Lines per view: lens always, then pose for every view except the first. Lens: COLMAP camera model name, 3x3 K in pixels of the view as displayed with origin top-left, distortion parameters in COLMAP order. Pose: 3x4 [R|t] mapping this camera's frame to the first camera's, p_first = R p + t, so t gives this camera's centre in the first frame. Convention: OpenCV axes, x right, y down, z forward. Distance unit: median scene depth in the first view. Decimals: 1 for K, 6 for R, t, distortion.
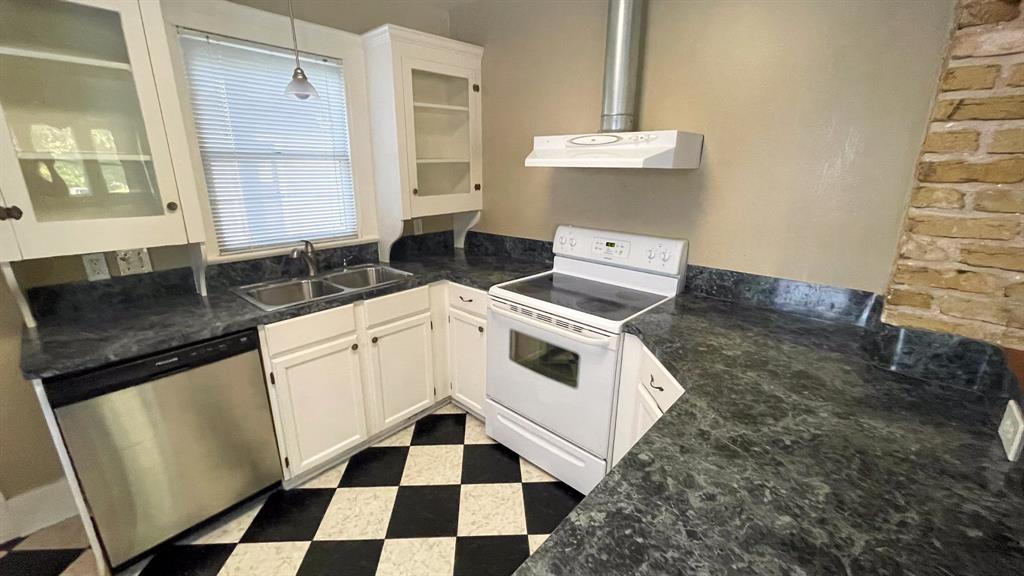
lens RADIAL K [[413.6, 0, 506.2], [0, 413.6, 286.0], [0, 0, 1]] dist [-0.000782, -0.000137]
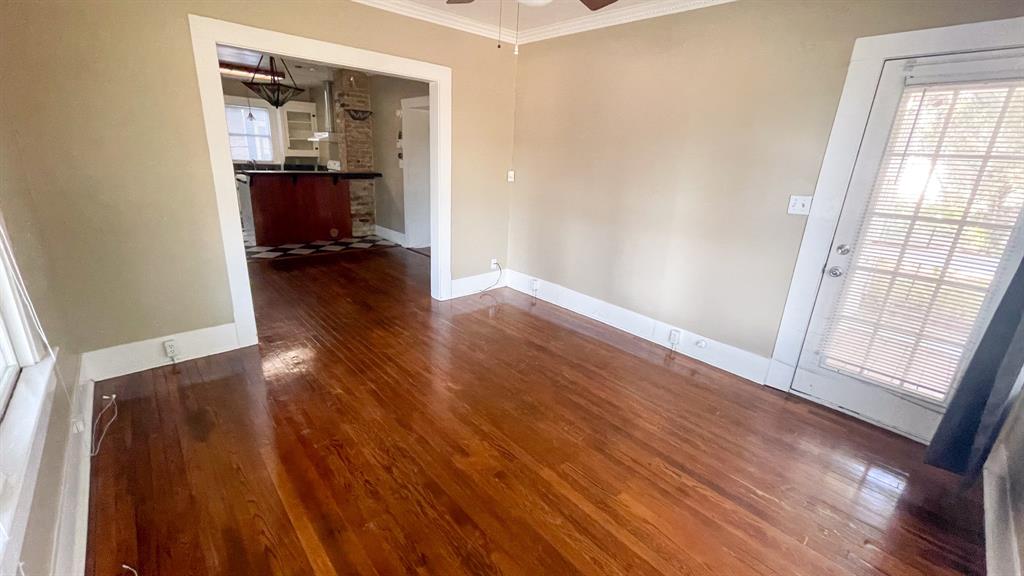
lens RADIAL K [[413.6, 0, 506.2], [0, 413.6, 286.0], [0, 0, 1]] dist [-0.000782, -0.000137]
pose [[0.994212, 0.068186, -0.083023, 2.354767], [-0.066878, 0.997591, 0.018442, 0.878761], [0.084080, -0.012783, 0.996377, -2.732528]]
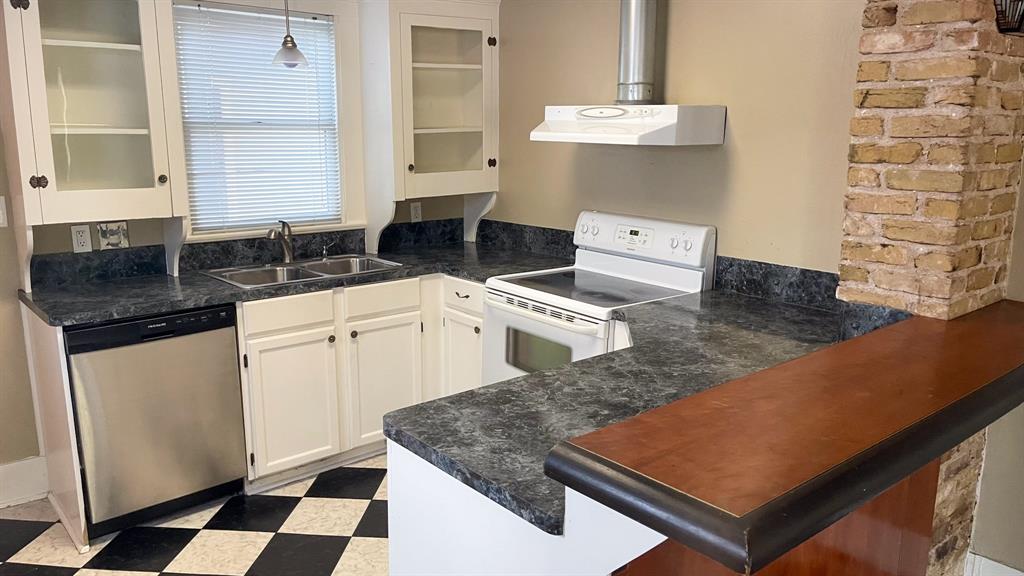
lens RADIAL K [[771.0, 0, 512.0], [0, 771.0, 288.0], [0, 0, 1]] dist [0.047015, -0.001627]
pose [[0.992127, 0.028495, -0.121951, 0.230454], [-0.037087, 0.996943, -0.068769, 0.145006], [0.119618, 0.072750, 0.990151, -0.640895]]
